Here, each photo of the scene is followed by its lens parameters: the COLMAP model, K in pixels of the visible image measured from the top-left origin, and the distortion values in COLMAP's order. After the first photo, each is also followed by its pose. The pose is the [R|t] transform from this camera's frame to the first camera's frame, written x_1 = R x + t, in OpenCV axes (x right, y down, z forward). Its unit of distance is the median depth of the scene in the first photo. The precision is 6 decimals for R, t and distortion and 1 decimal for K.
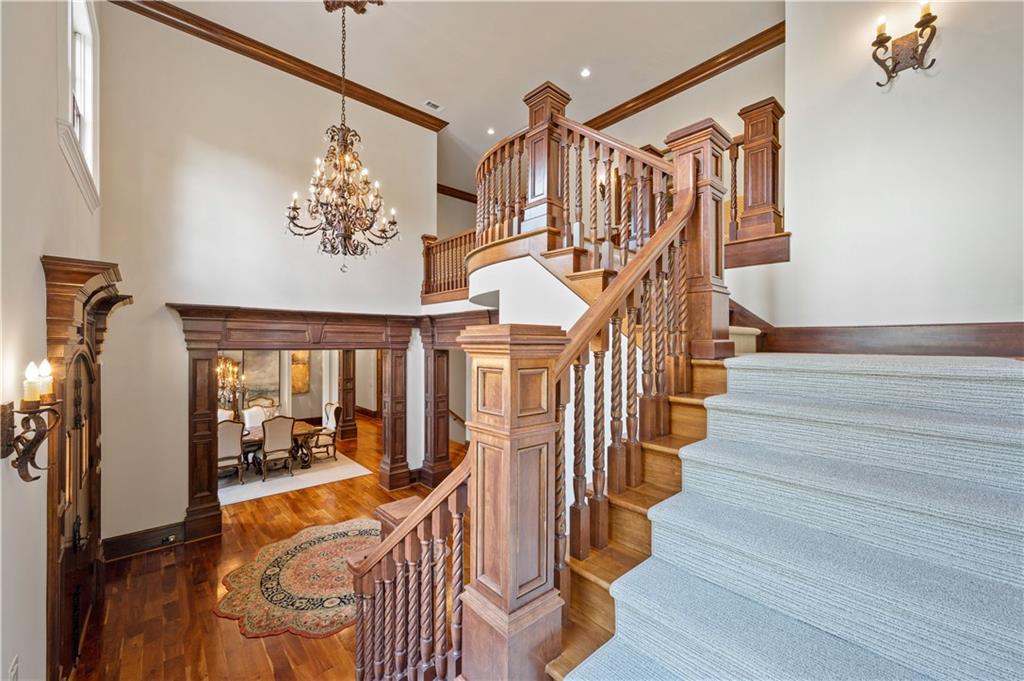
lens RADIAL K [[402.5, 0, 512.0], [0, 402.5, 340.5], [0, 0, 1]] dist [0.000350, 0.000017]
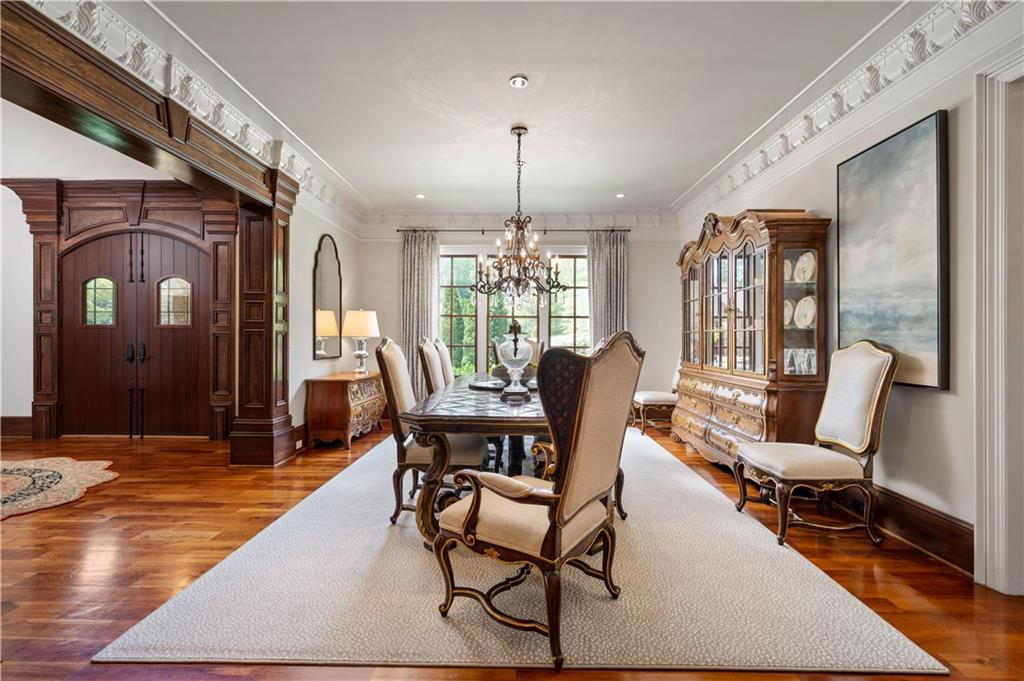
lens RADIAL K [[451.2, 0, 512.0], [0, 451.2, 340.5], [0, 0, 1]] dist [-0.000086, -0.000096]
pose [[-0.675553, -0.001089, -0.737311, -0.256988], [-0.002937, 0.999995, 0.001215, 0.140825], [0.737306, 0.002986, -0.675552, 1.023423]]
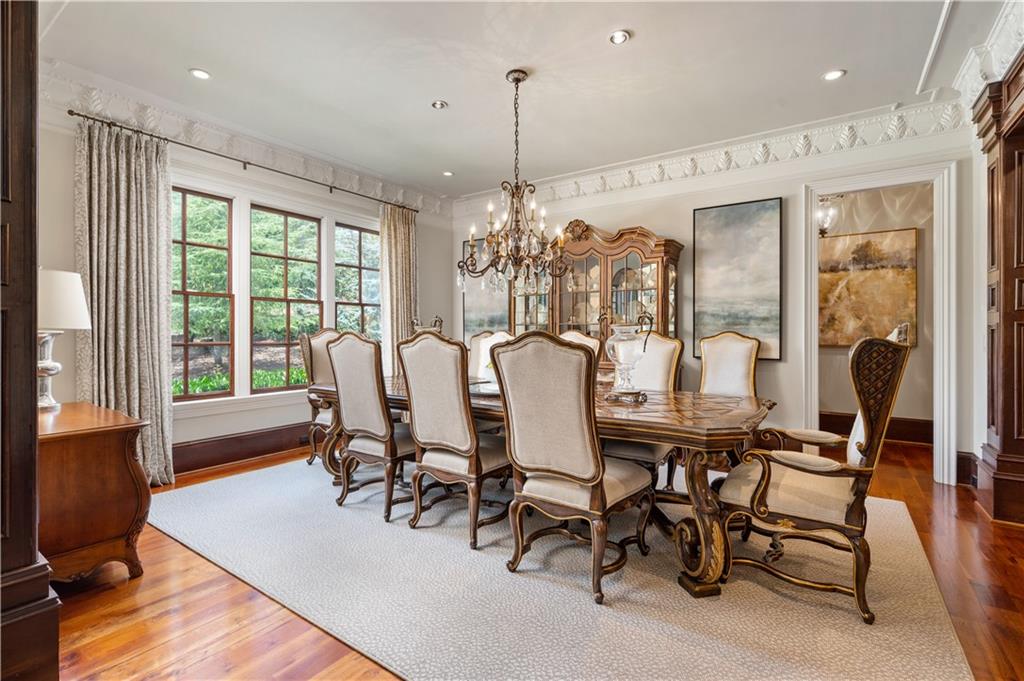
lens RADIAL K [[470.8, 0, 513.4], [0, 470.8, 333.2], [0, 0, 1]] dist [-0.001203, -0.000110]
pose [[0.236173, -0.000135, -0.971711, -0.228002], [0.003380, 0.999994, 0.000683, 0.140783], [0.971705, -0.003446, 0.236172, 0.683711]]
